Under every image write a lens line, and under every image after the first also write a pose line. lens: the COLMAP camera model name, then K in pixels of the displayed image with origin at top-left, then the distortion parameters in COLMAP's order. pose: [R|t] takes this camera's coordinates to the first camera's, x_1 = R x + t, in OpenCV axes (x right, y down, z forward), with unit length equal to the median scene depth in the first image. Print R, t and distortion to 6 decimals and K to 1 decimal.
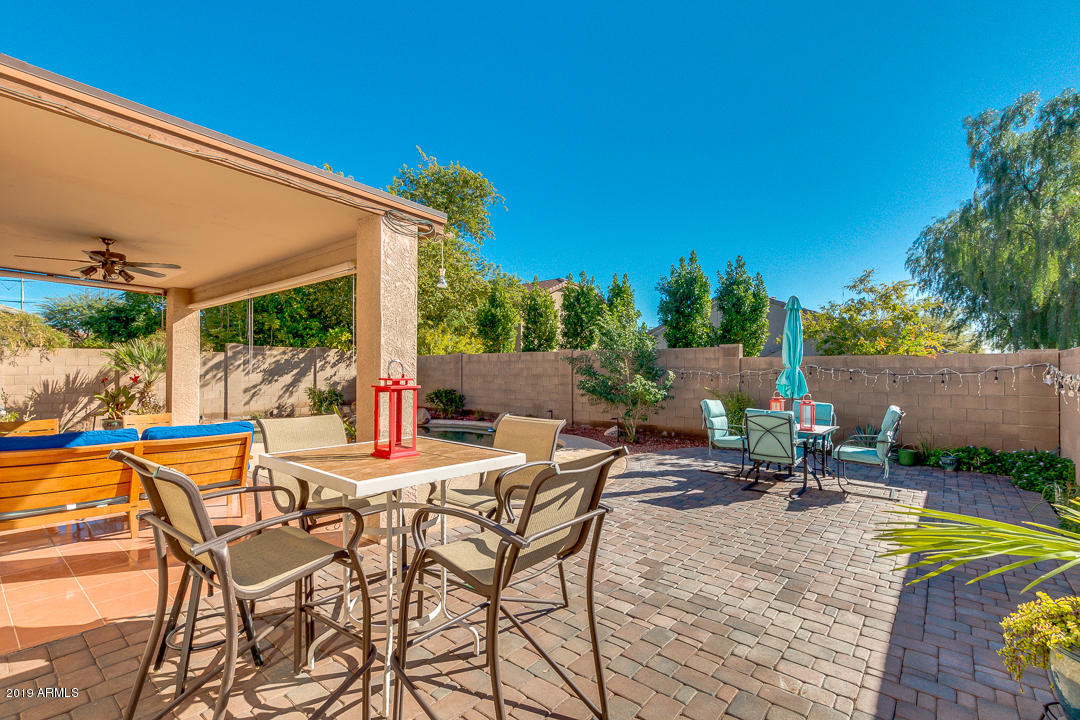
lens RADIAL K [[489.0, 0, 534.8], [0, 489.0, 369.9], [0, 0, 1]] dist [0.001994, -0.000538]
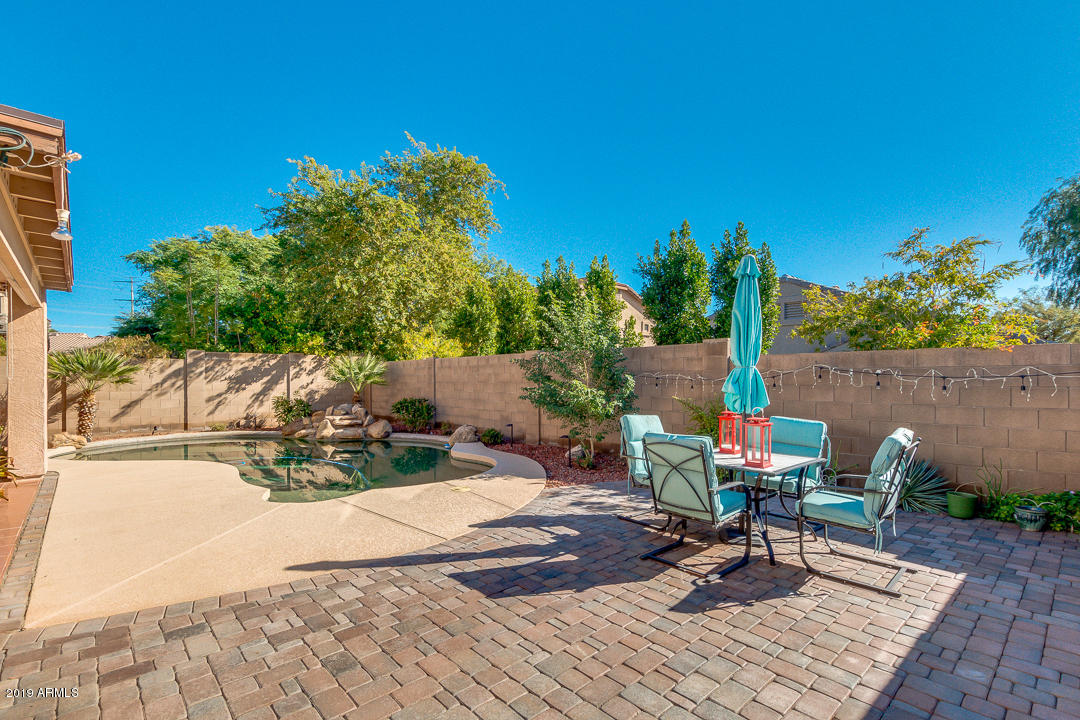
lens RADIAL K [[500.2, 0, 530.2], [0, 500.2, 380.0], [0, 0, 1]] dist [0.001983, 0.000098]
pose [[0.989330, -0.004825, -0.145614, 0.163545], [0.005342, 0.999981, 0.003161, 0.004623], [0.145596, -0.003906, 0.989336, 0.145649]]
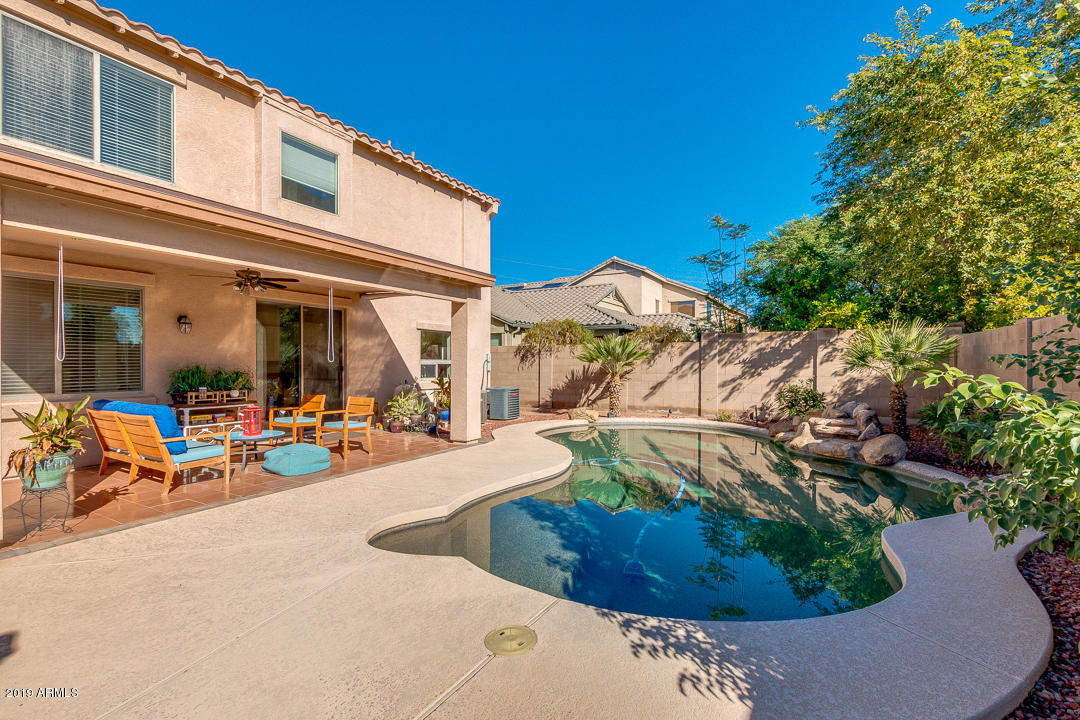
lens RADIAL K [[495.6, 0, 538.2], [0, 495.6, 371.4], [0, 0, 1]] dist [-0.000631, -0.000201]
pose [[0.170347, 0.014606, -0.985276, 0.209841], [0.001217, 0.999886, 0.015033, 0.005187], [0.985383, -0.003760, 0.170310, 0.556216]]
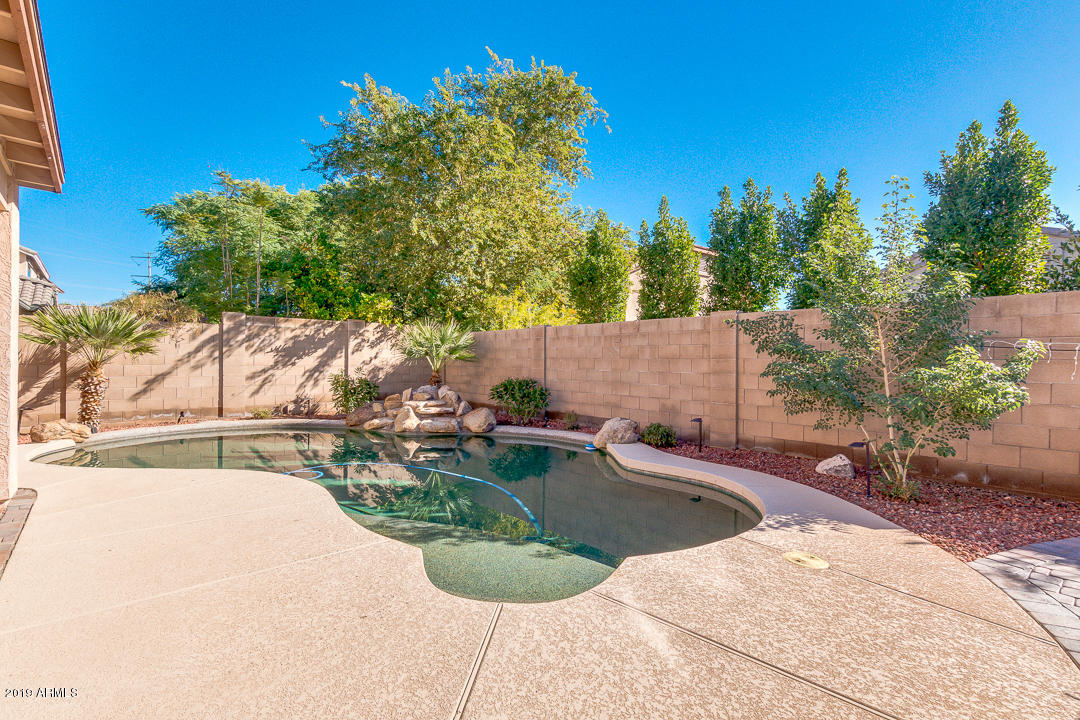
lens RADIAL K [[520.6, 0, 533.5], [0, 520.6, 362.5], [0, 0, 1]] dist [0.008129, 0.000429]
pose [[0.983202, 0.007180, -0.182381, -0.039139], [-0.007024, 0.999974, 0.001501, 0.016379], [0.182387, -0.000195, 0.983227, 0.329392]]
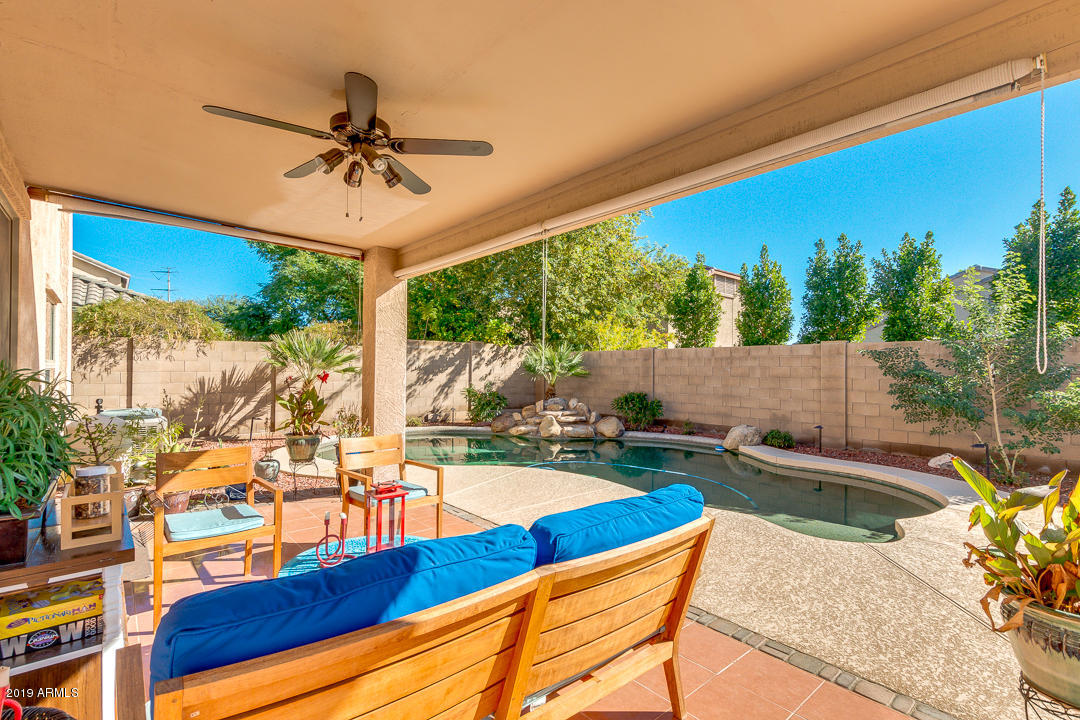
lens RADIAL K [[489.0, 0, 534.8], [0, 489.0, 369.9], [0, 0, 1]] dist [0.001994, -0.000538]
pose [[0.986393, 0.005990, -0.164295, -0.225131], [-0.005983, 0.999982, 0.000534, 0.002740], [0.164295, 0.000456, 0.986411, 0.198160]]
